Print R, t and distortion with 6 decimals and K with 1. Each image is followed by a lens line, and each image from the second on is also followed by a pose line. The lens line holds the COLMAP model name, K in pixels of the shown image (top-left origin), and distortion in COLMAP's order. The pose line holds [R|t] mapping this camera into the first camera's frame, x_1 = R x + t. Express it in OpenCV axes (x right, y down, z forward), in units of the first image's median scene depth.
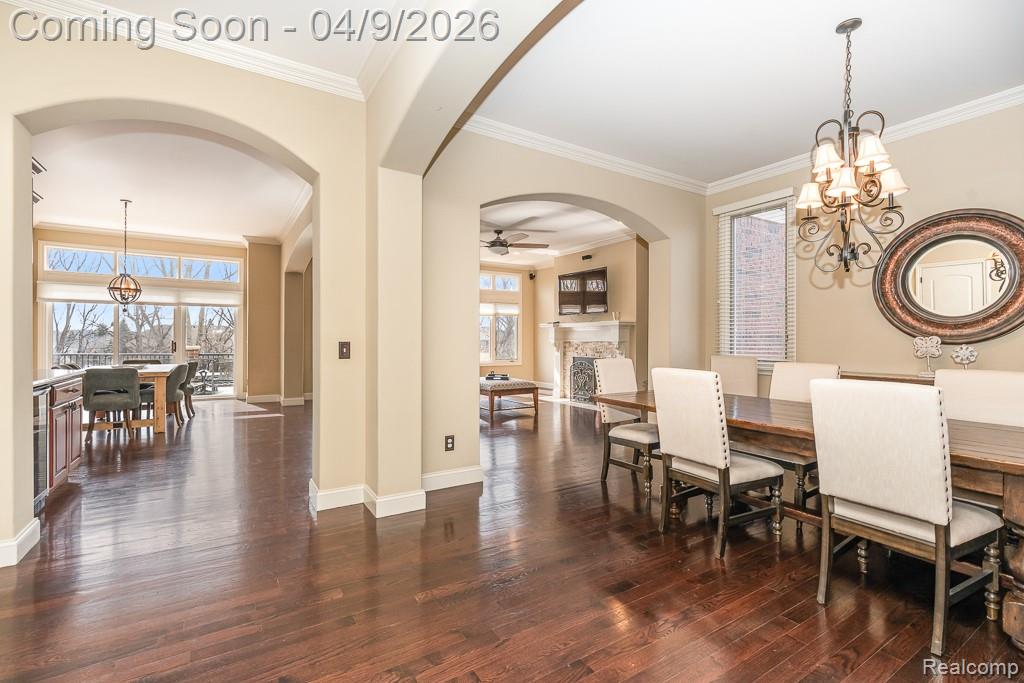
lens RADIAL K [[463.6, 0, 514.0], [0, 463.6, 340.0], [0, 0, 1]] dist [-0.003265, -0.000008]
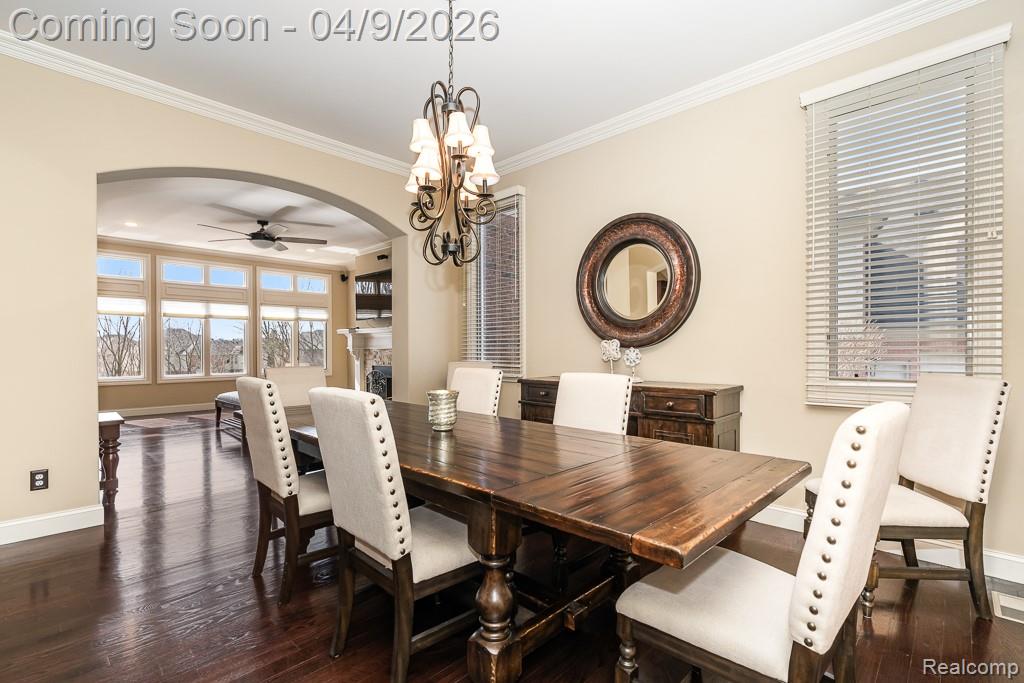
lens RADIAL K [[463.6, 0, 538.1], [0, 463.6, 352.1], [0, 0, 1]] dist [-0.003265, -0.000008]
pose [[0.970506, -0.006557, 0.240986, 0.256374], [0.005090, 0.999965, 0.006712, 0.005799], [-0.241021, -0.005287, 0.970505, 0.034292]]
